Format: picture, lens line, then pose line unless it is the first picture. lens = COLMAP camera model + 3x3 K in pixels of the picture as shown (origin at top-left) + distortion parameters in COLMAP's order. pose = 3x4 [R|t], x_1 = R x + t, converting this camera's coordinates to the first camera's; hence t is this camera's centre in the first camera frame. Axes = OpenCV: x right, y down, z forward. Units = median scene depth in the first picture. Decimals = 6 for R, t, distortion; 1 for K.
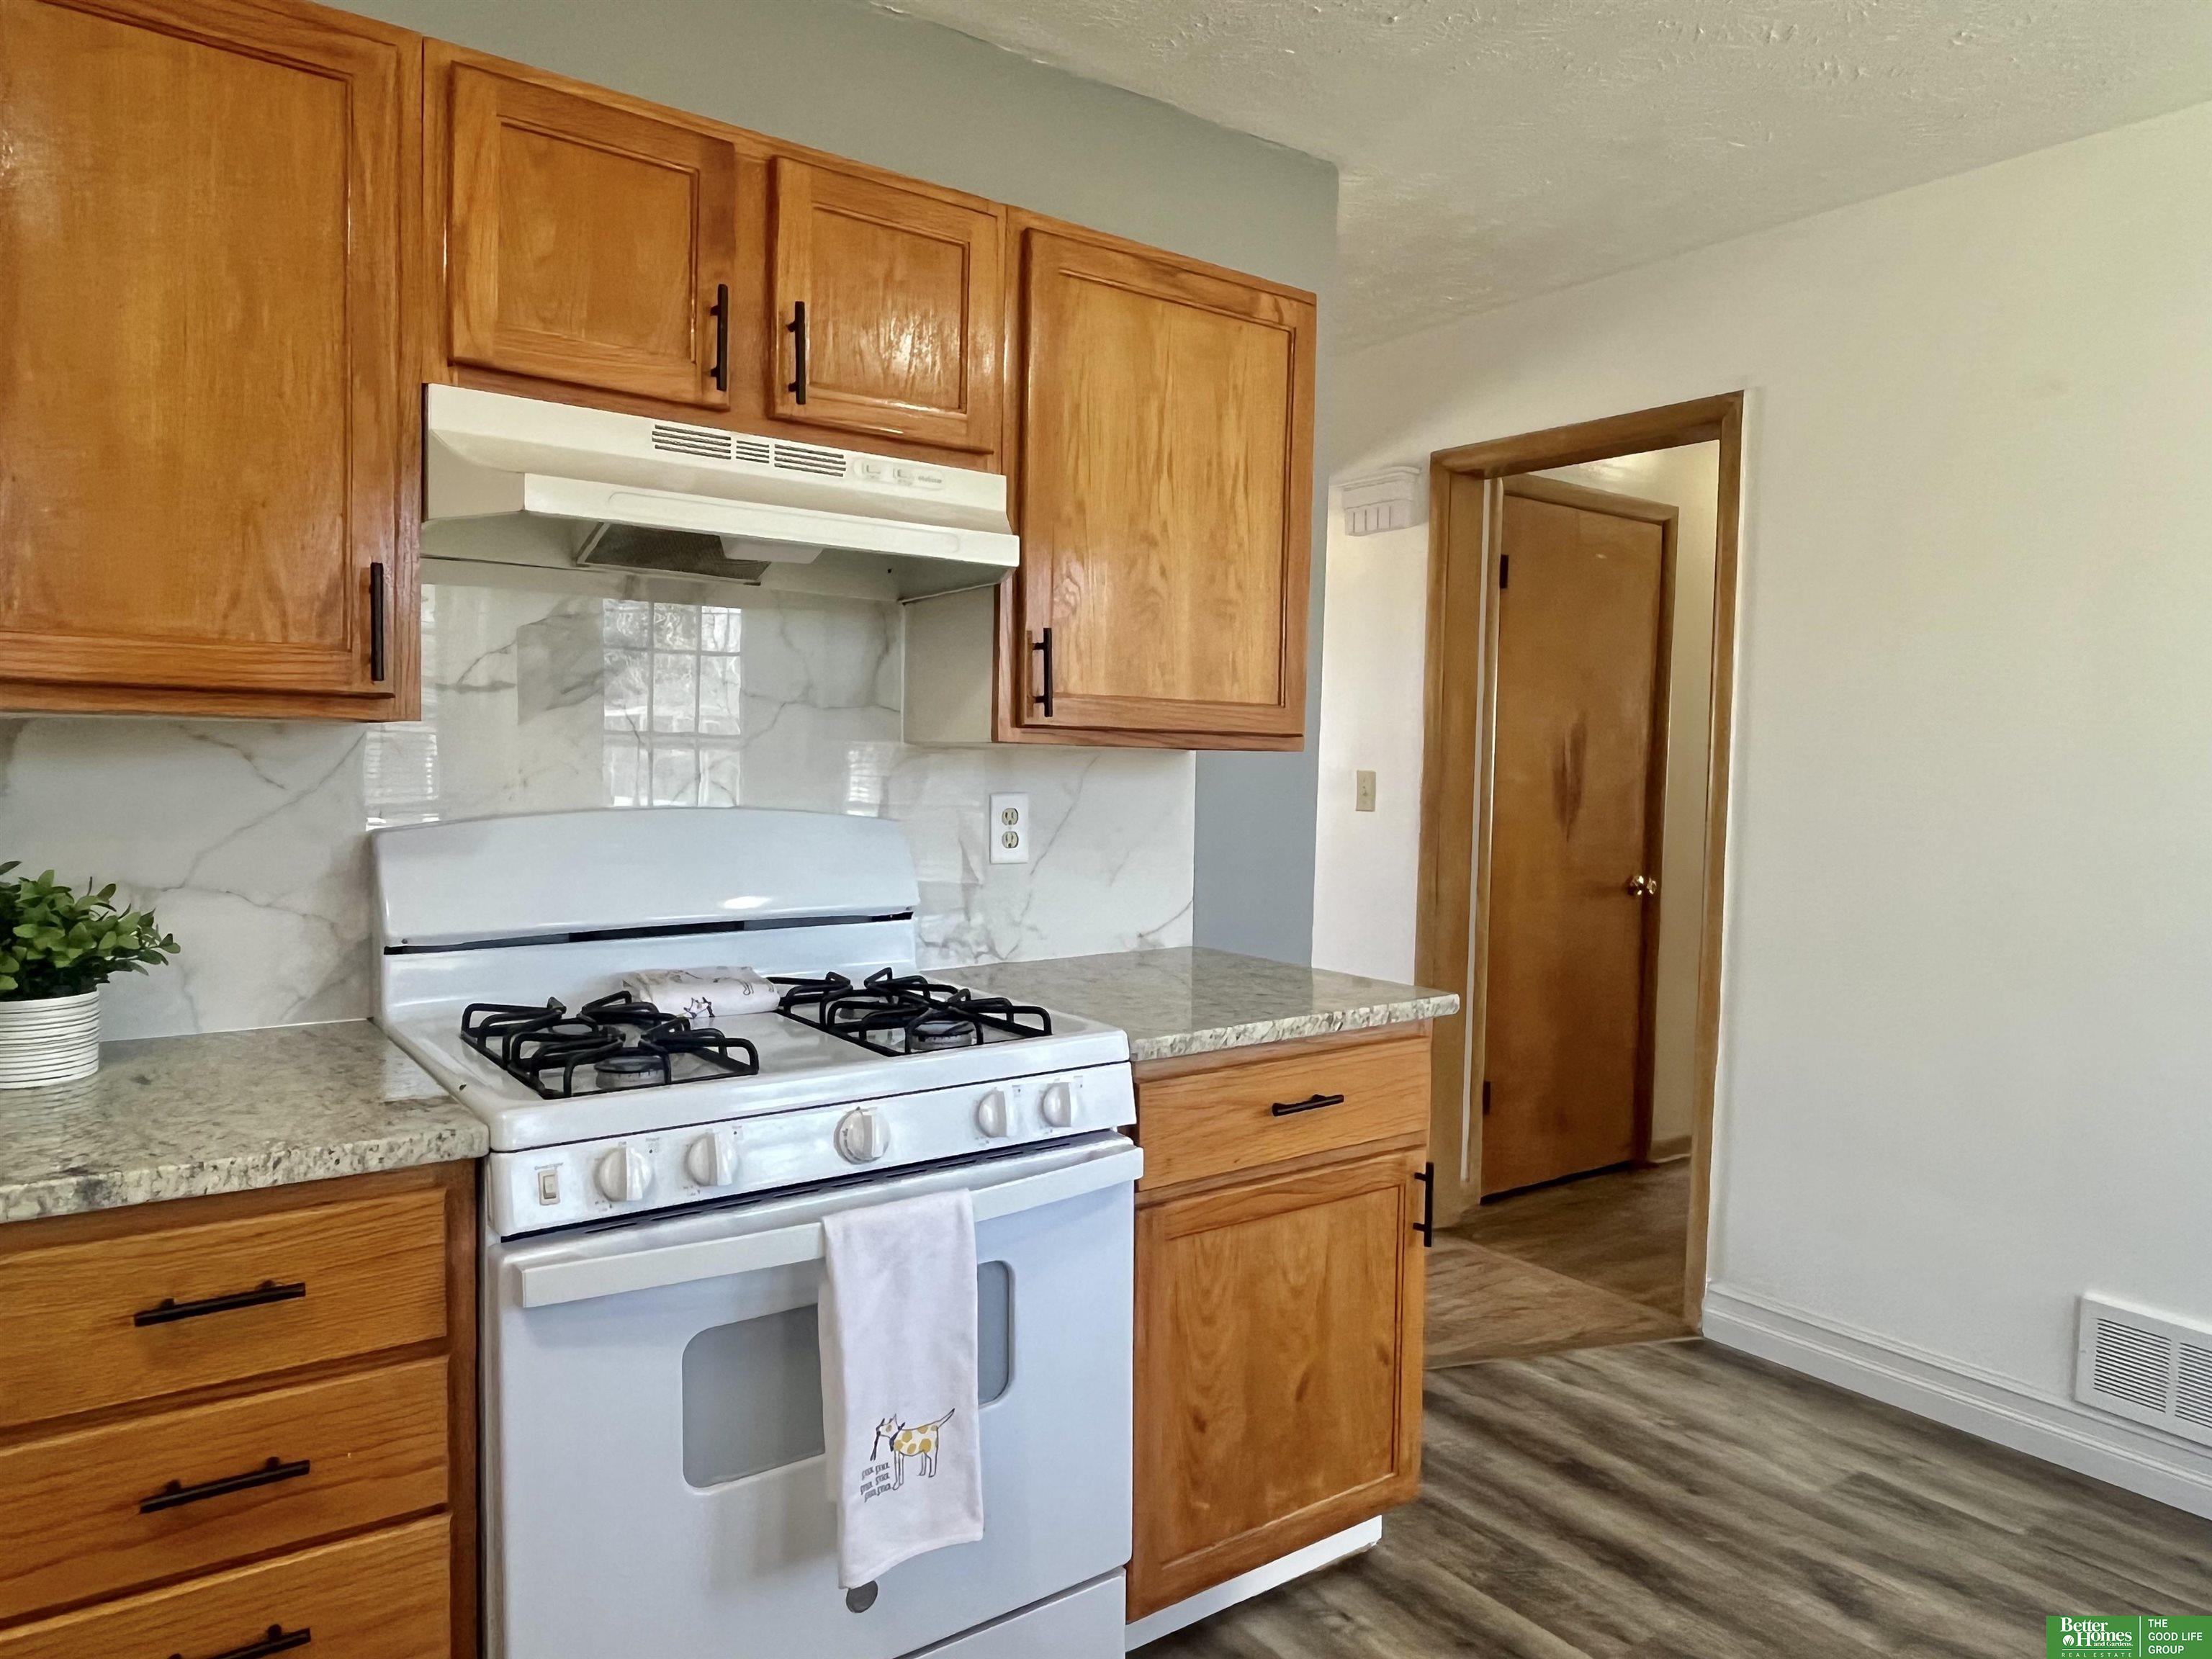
lens RADIAL K [[1450.9, 0, 1121.3], [0, 1450.9, 827.4], [0, 0, 1]] dist [0.001696, -0.014529]
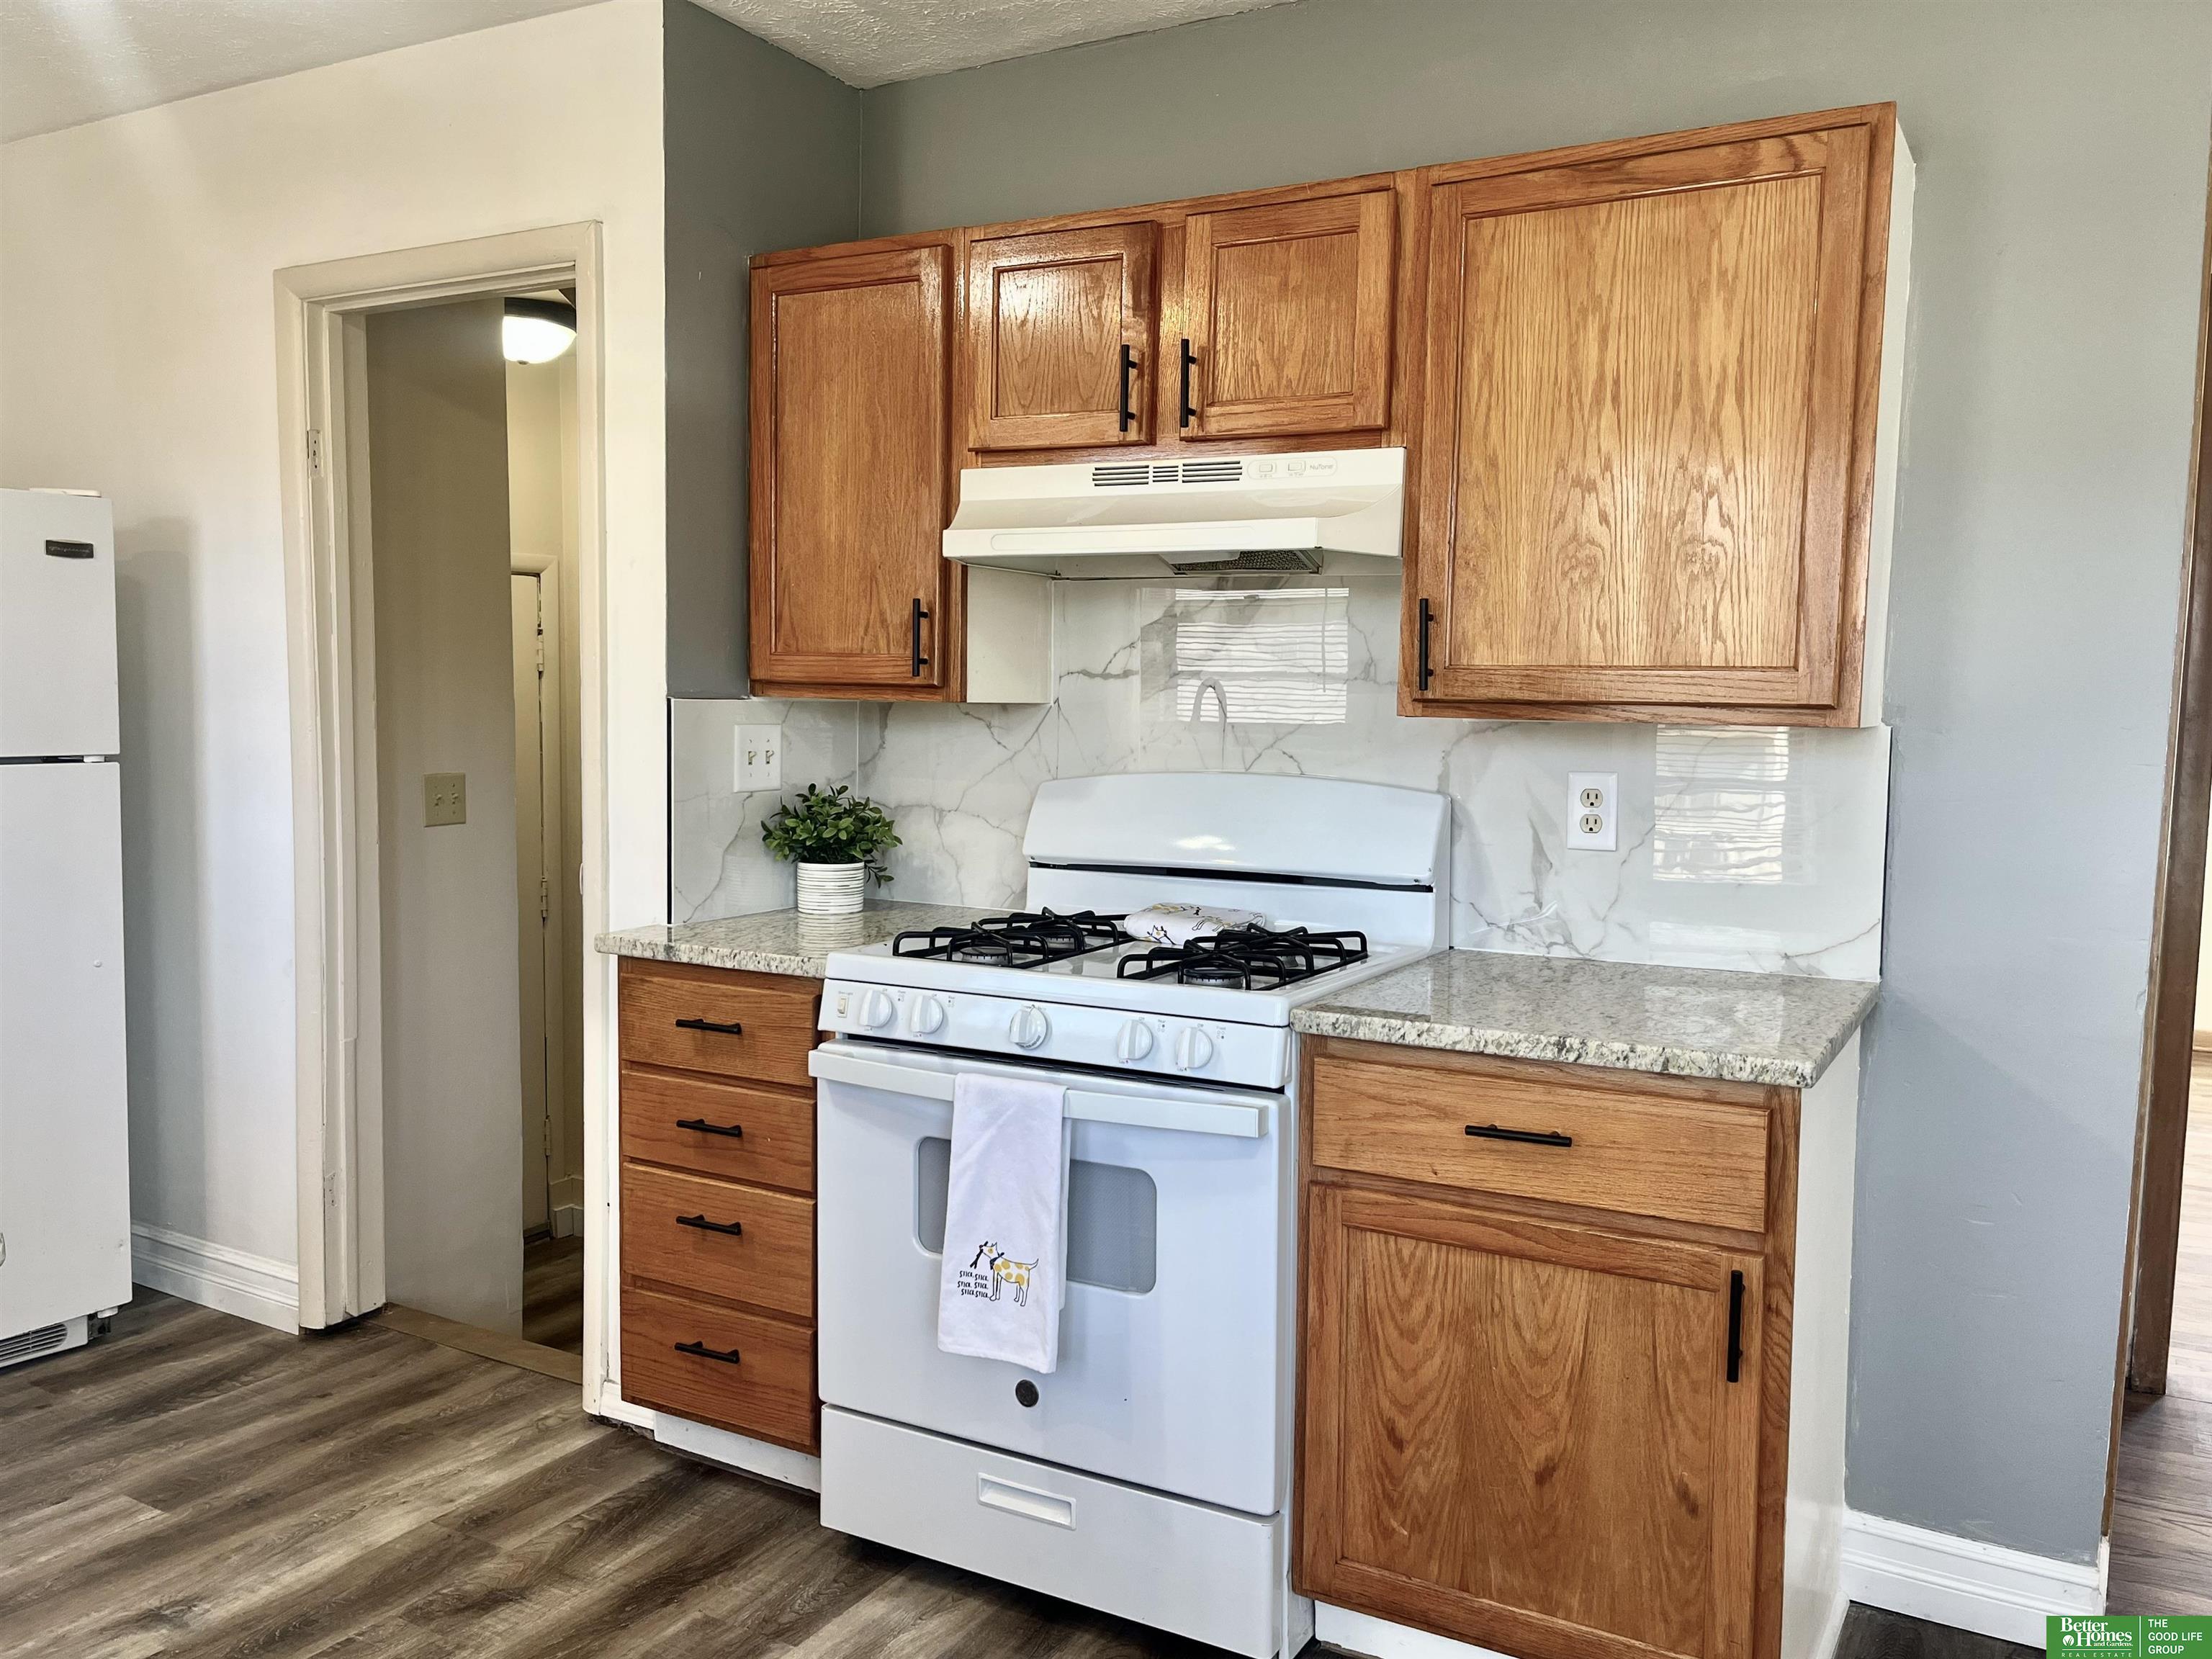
lens RADIAL K [[1743.3, 0, 1116.0], [0, 1743.3, 844.1], [0, 0, 1]] dist [0.038318, -0.051862]
pose [[0.403573, 0.066562, -0.912523, 0.982958], [-0.051787, 0.997413, 0.049851, -0.021952], [0.913481, 0.027138, 0.405976, 0.357224]]
